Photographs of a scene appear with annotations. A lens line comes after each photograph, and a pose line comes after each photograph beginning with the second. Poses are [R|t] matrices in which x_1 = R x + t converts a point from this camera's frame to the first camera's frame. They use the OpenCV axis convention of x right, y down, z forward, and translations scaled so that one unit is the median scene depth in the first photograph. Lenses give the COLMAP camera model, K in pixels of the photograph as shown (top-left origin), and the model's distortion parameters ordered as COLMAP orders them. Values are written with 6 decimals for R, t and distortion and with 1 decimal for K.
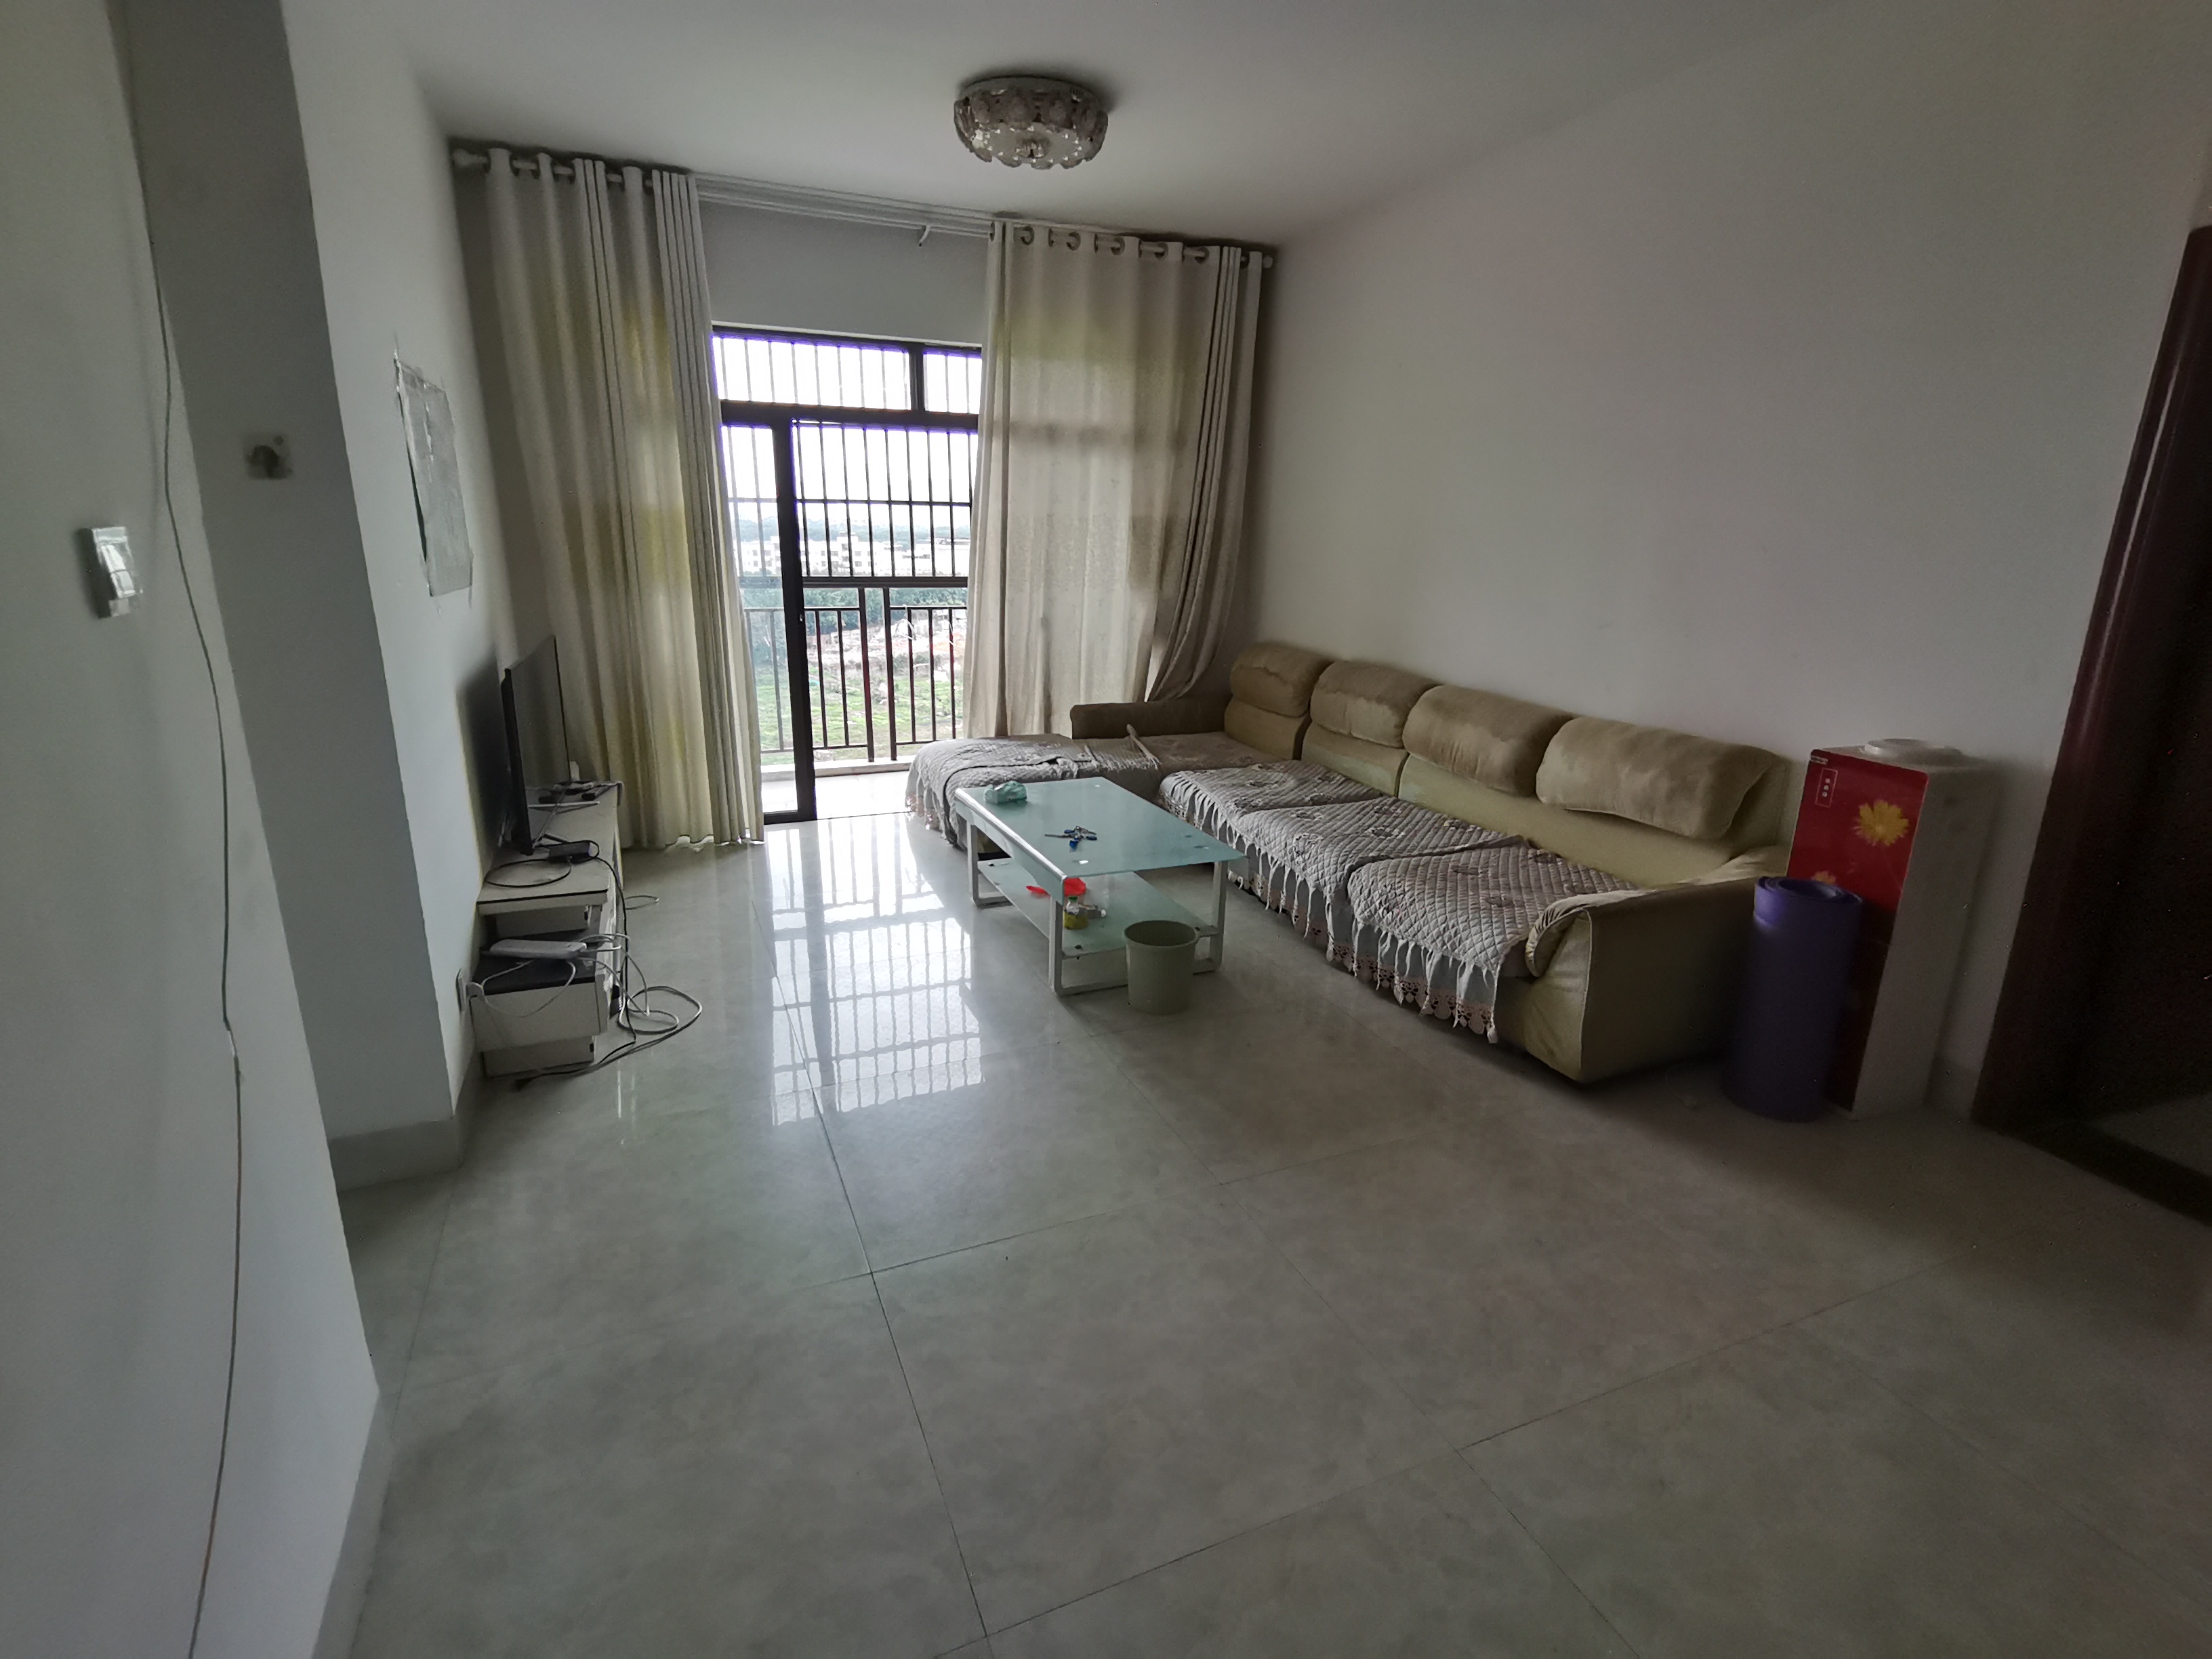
lens RADIAL K [[1081.4, 0, 1120.2], [0, 1081.4, 824.3], [0, 0, 1]] dist [0.024817, 0.000491]
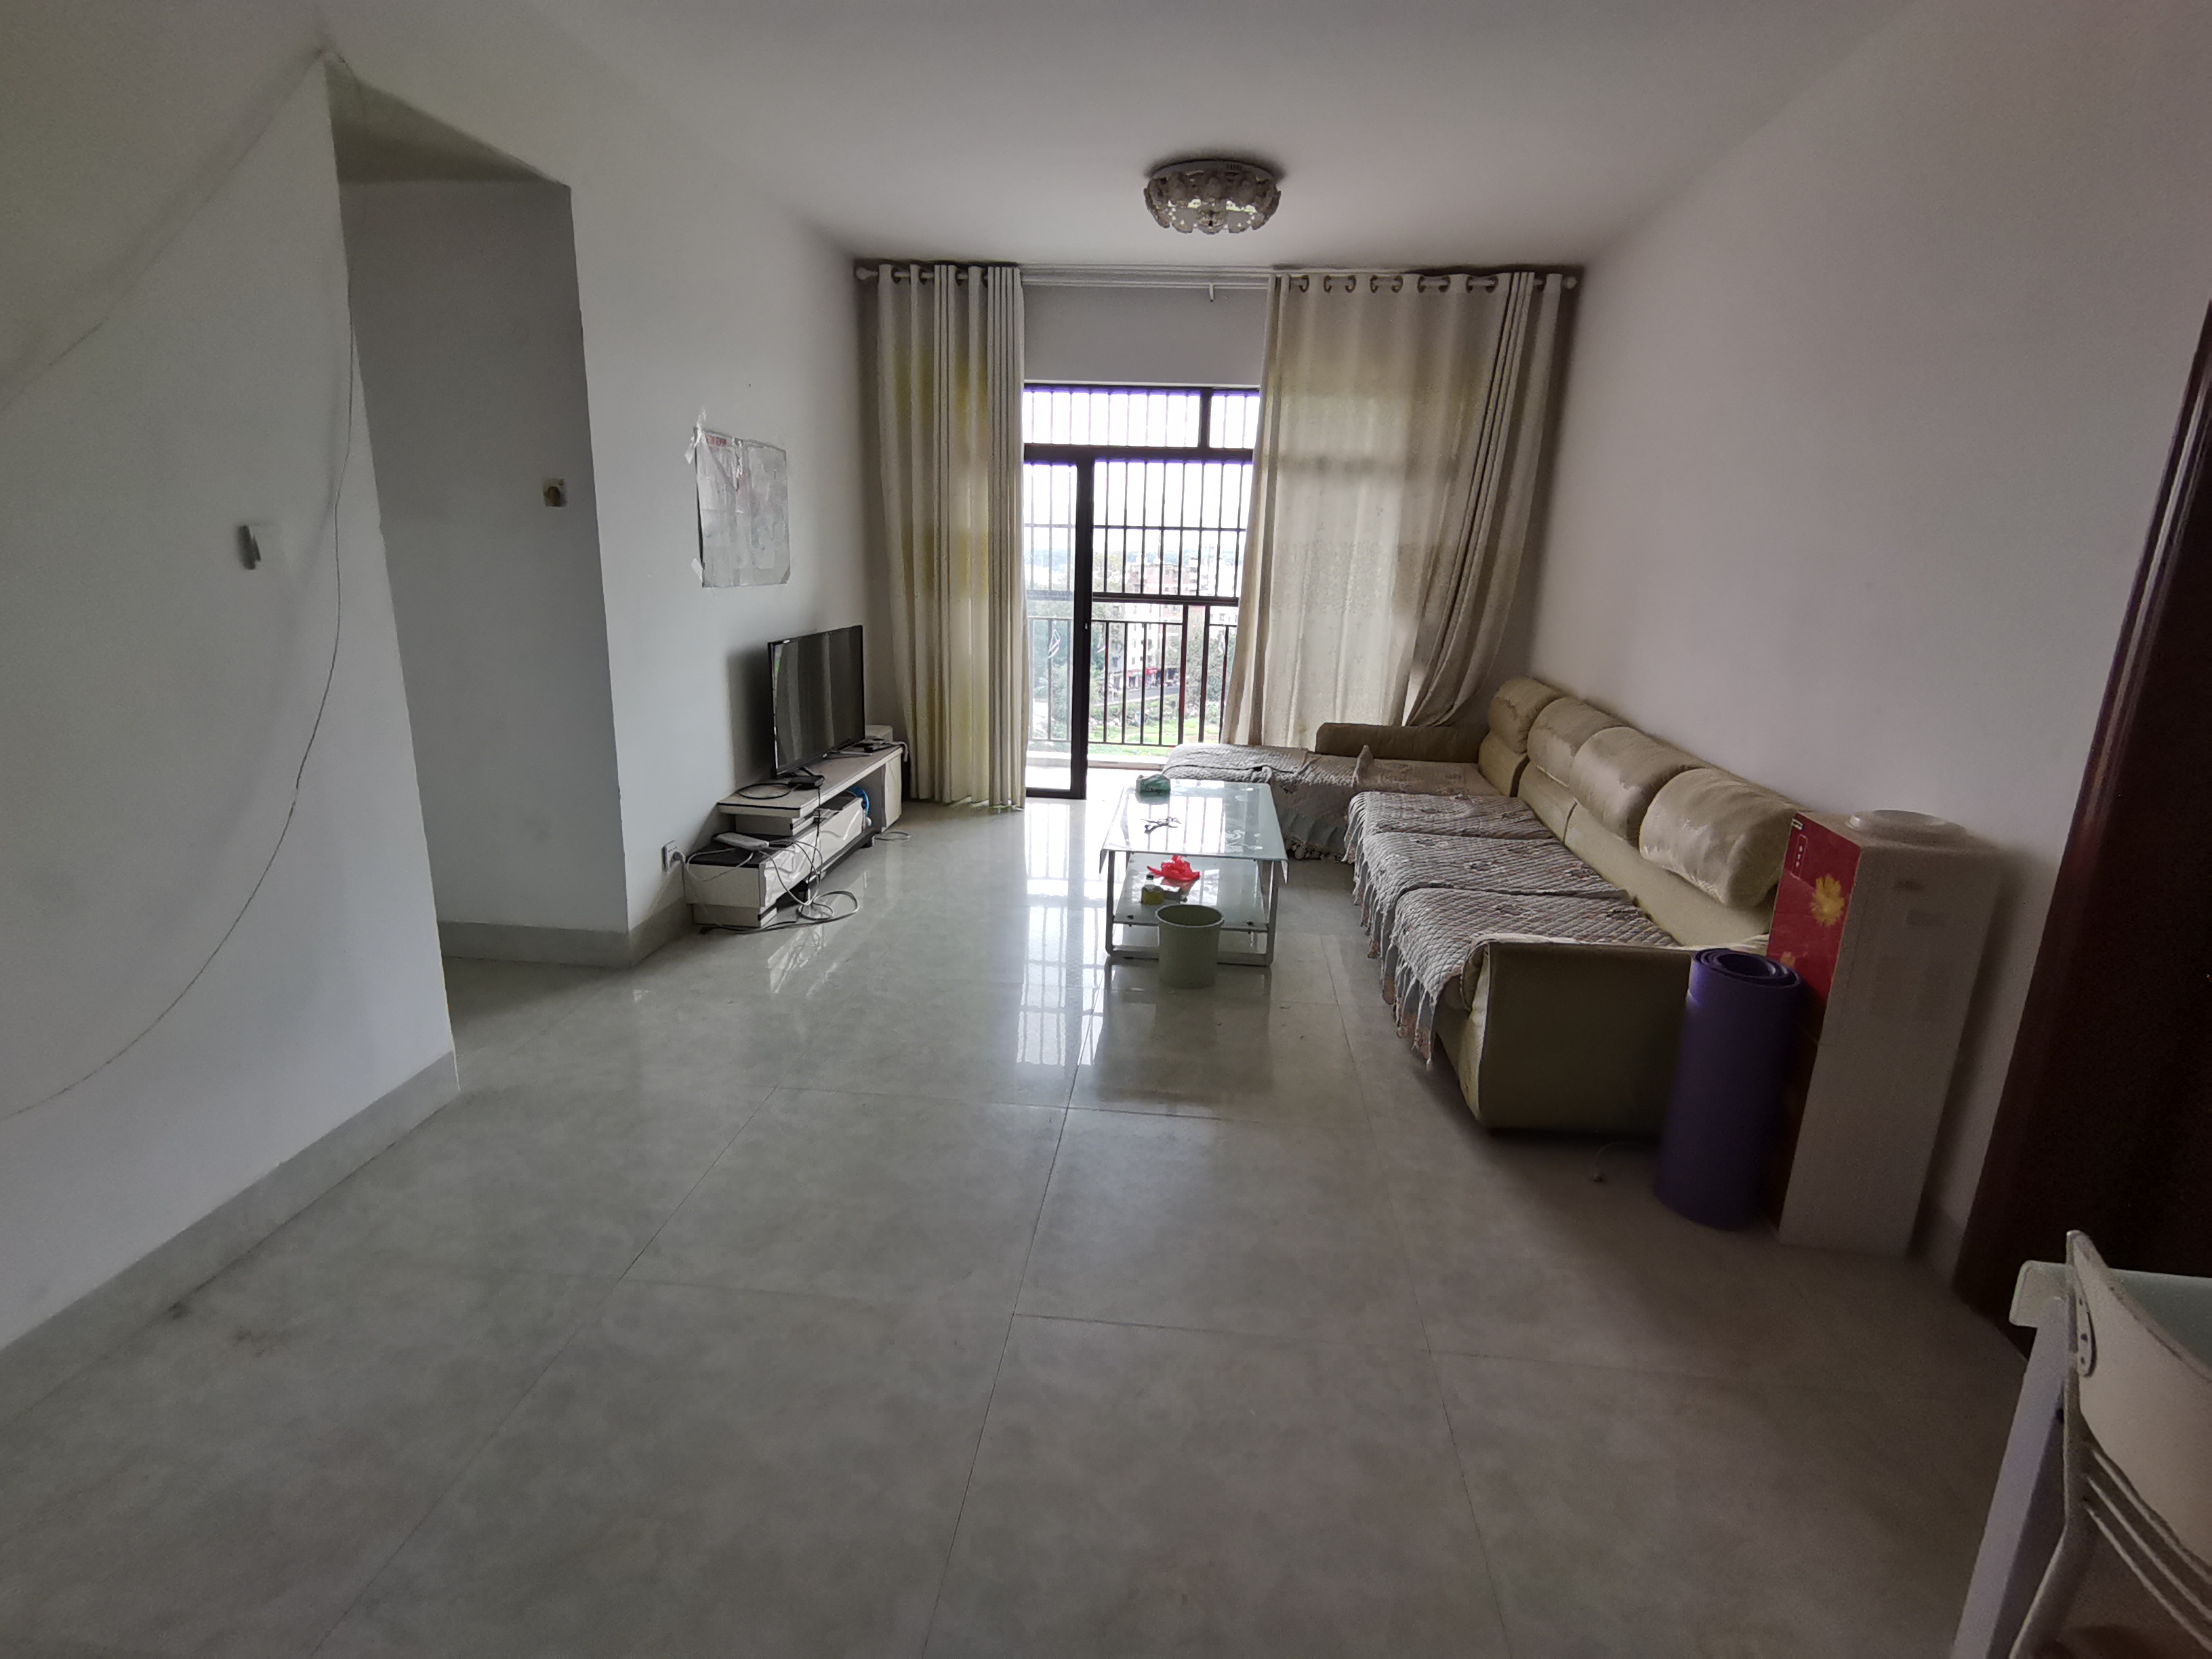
lens RADIAL K [[1081.4, 0, 1120.2], [0, 1081.4, 824.3], [0, 0, 1]] dist [0.024817, 0.000491]
pose [[0.881598, 0.132011, -0.453165, 0.313689], [-0.143901, 0.989557, 0.008319, 0.006900], [0.449530, 0.057877, 0.891388, -0.013087]]
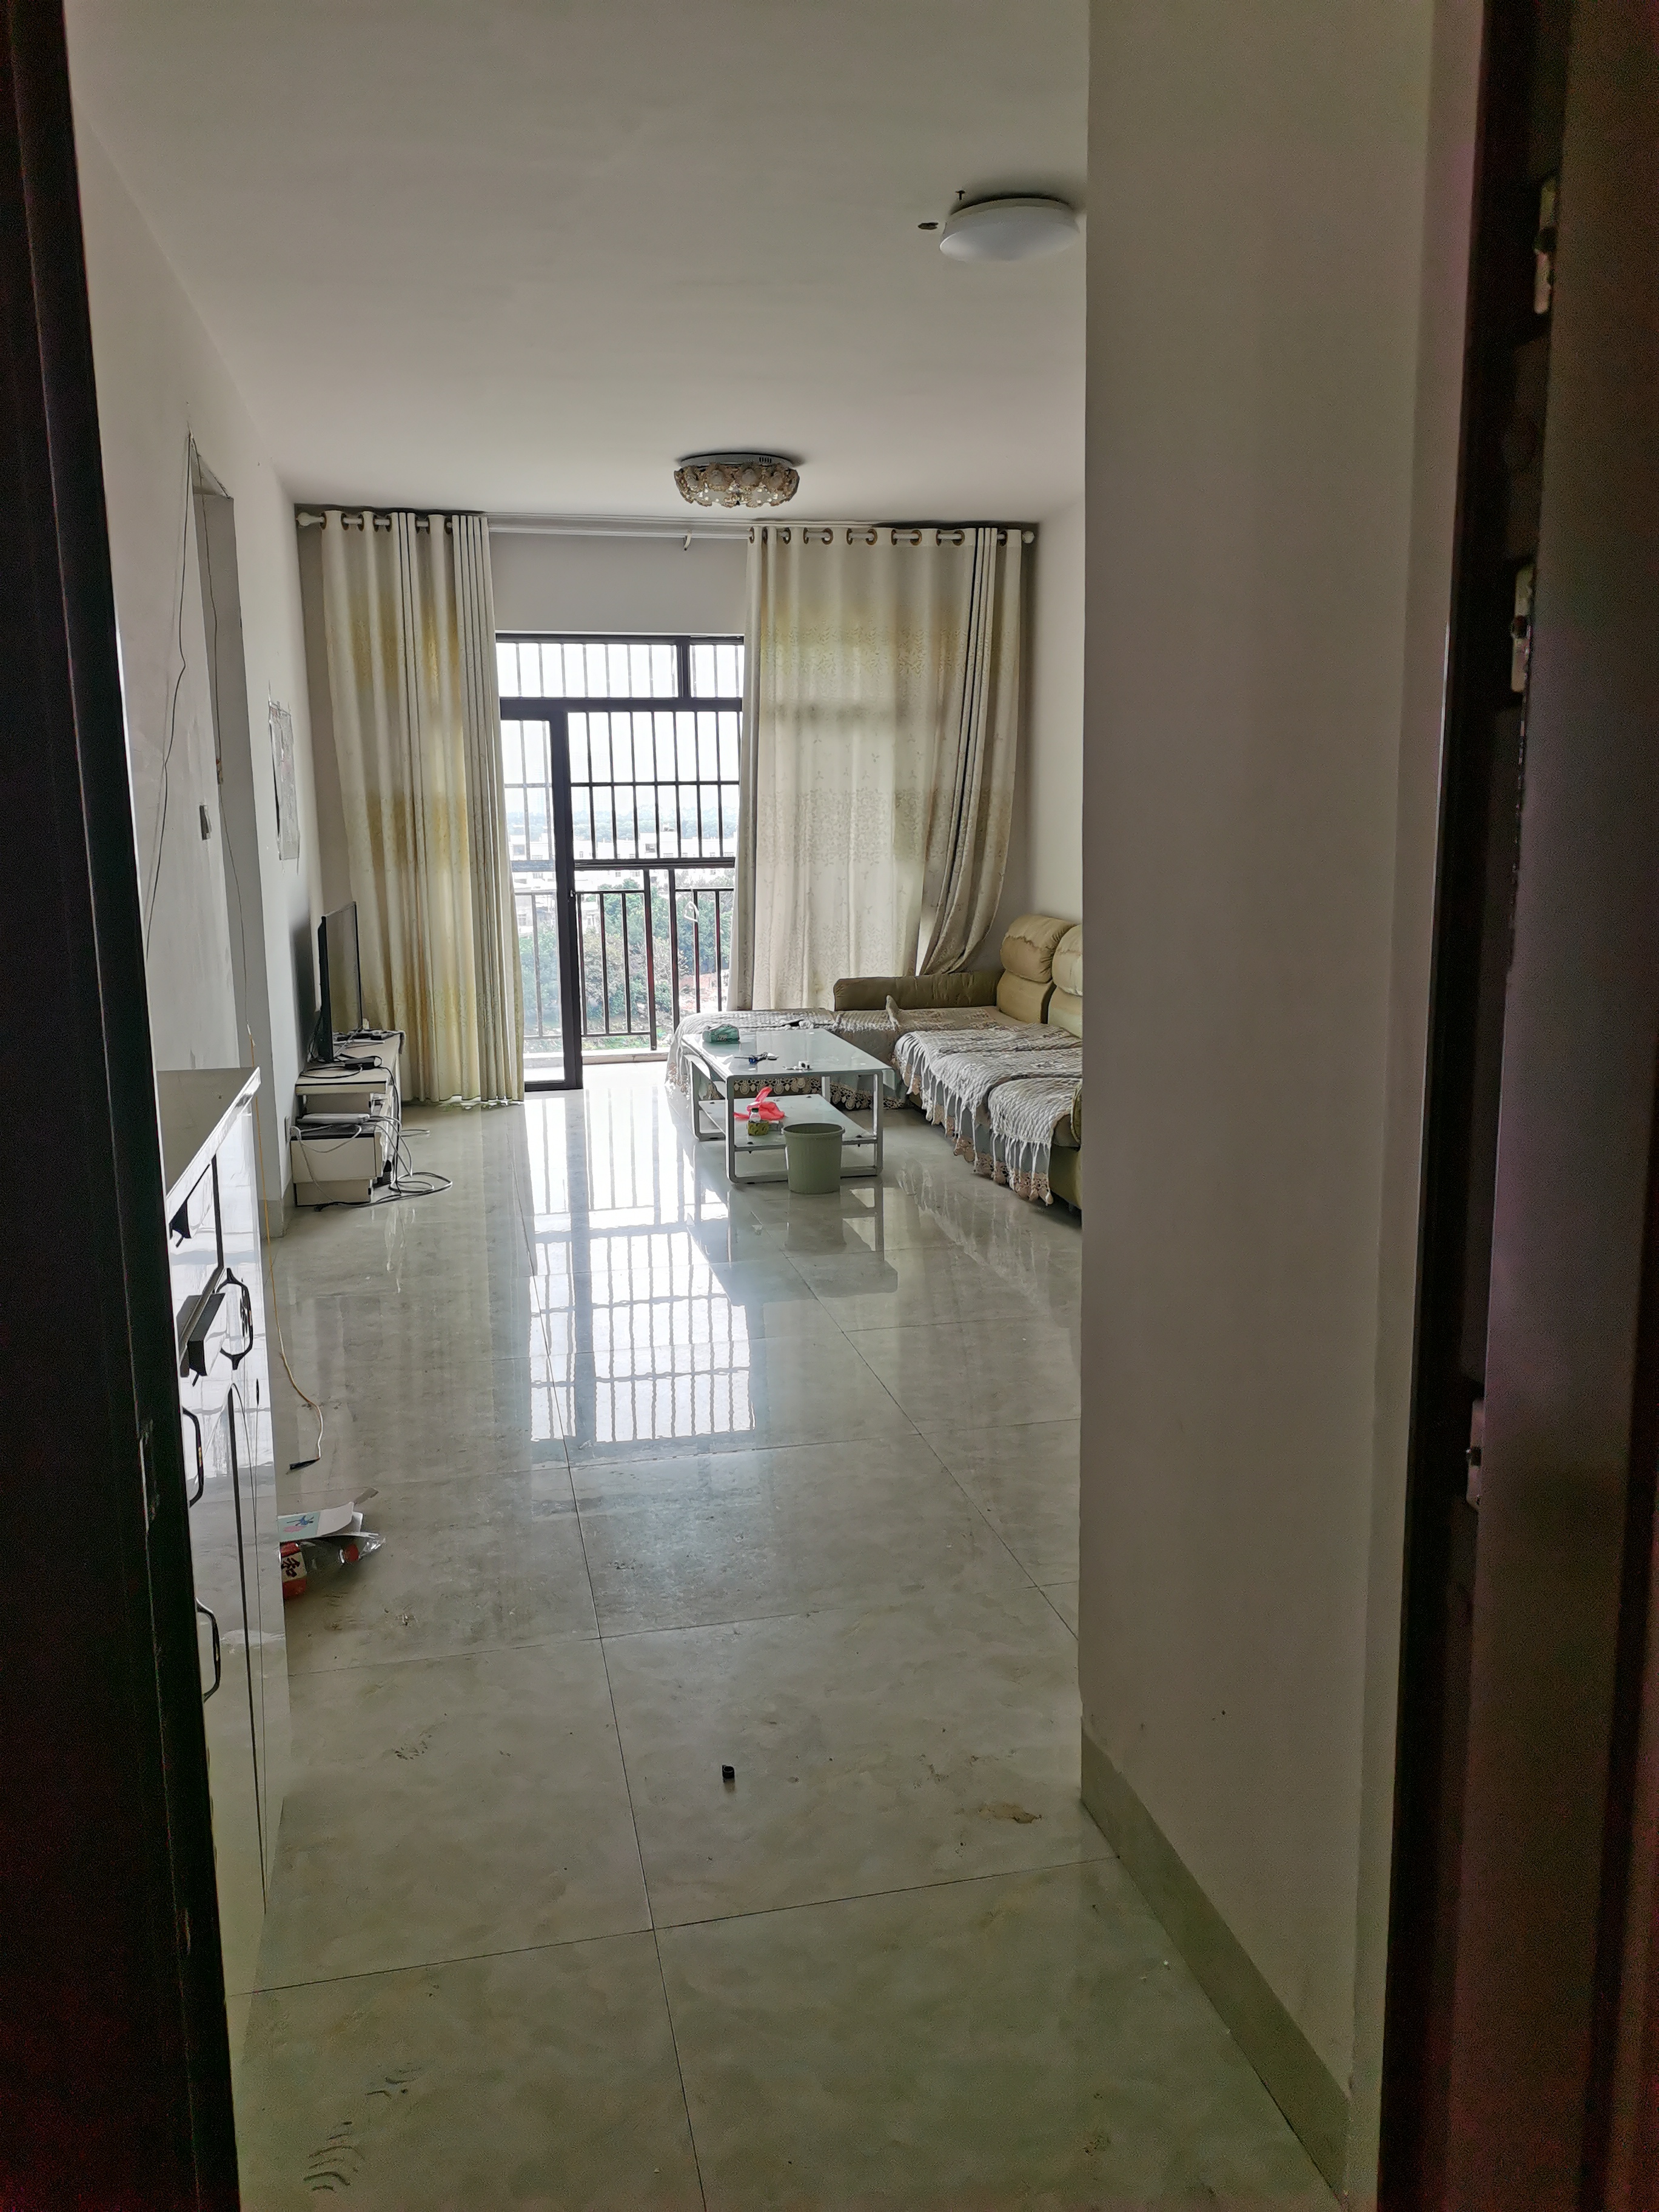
lens RADIAL K [[1663.8, 0, 829.5], [0, 1663.8, 1106.0], [0, 0, 1]] dist [0.059764, -0.001987]
pose [[0.981814, 0.006191, -0.189742, 0.276600], [-0.023573, 0.995709, -0.089492, 0.163973], [0.188374, 0.092337, 0.977747, -0.549511]]
